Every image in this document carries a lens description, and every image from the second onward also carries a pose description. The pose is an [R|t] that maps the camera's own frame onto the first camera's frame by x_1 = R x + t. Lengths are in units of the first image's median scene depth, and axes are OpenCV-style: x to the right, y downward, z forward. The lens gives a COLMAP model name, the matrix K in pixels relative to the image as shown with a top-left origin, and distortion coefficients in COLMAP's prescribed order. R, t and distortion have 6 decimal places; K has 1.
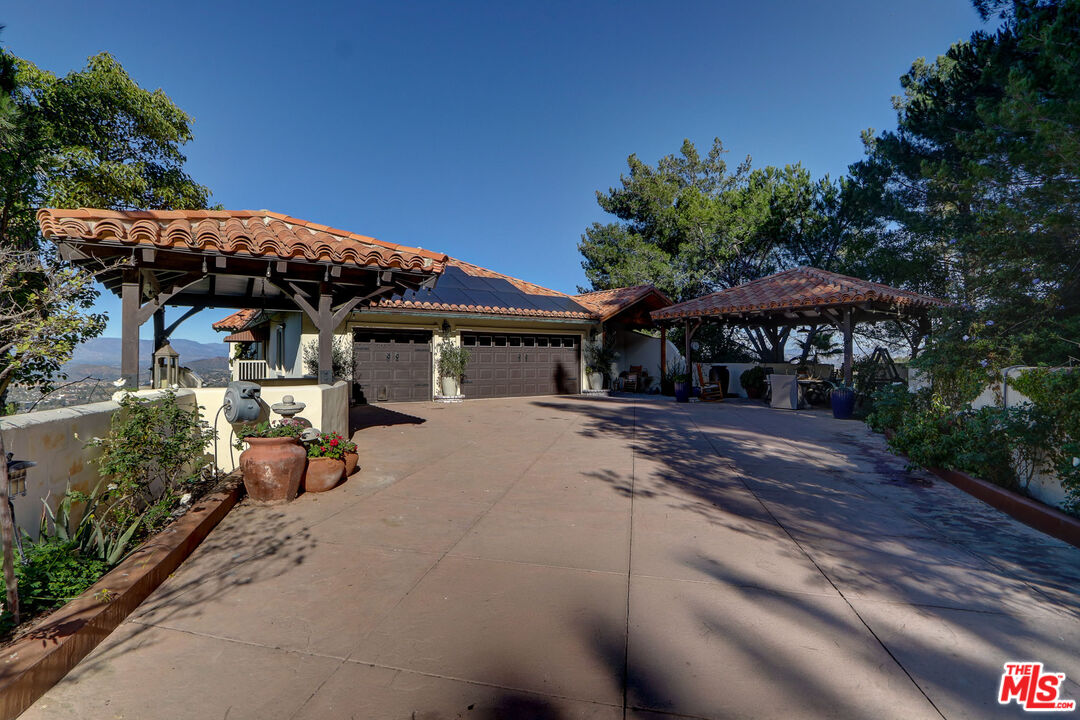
lens RADIAL K [[500.3, 0, 520.0], [0, 500.3, 356.9], [0, 0, 1]] dist [-0.016360, 0.001314]
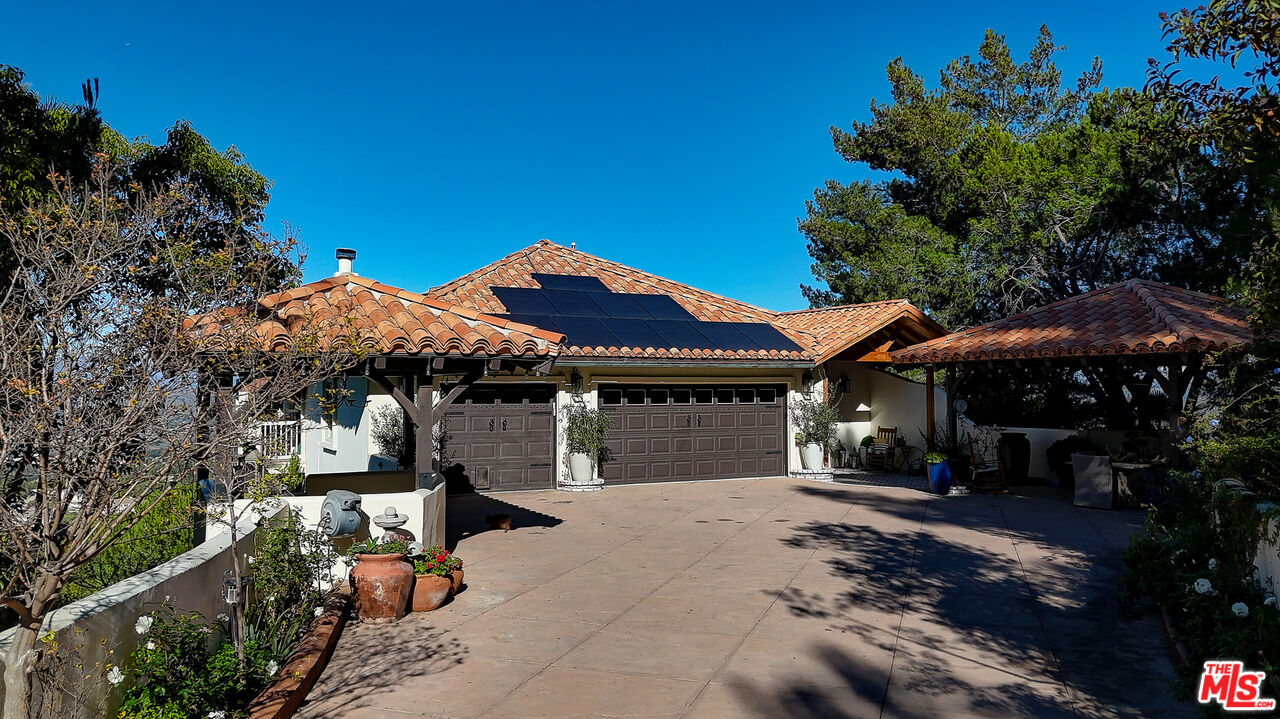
lens RADIAL K [[957.4, 0, 645.6], [0, 957.4, 359.9], [0, 0, 1]] dist [0.103633, -0.147716]
pose [[0.995709, -0.007544, -0.092227, 0.062461], [0.005559, 0.999748, -0.021759, -0.055010], [0.092368, 0.021153, 0.995500, -0.268144]]
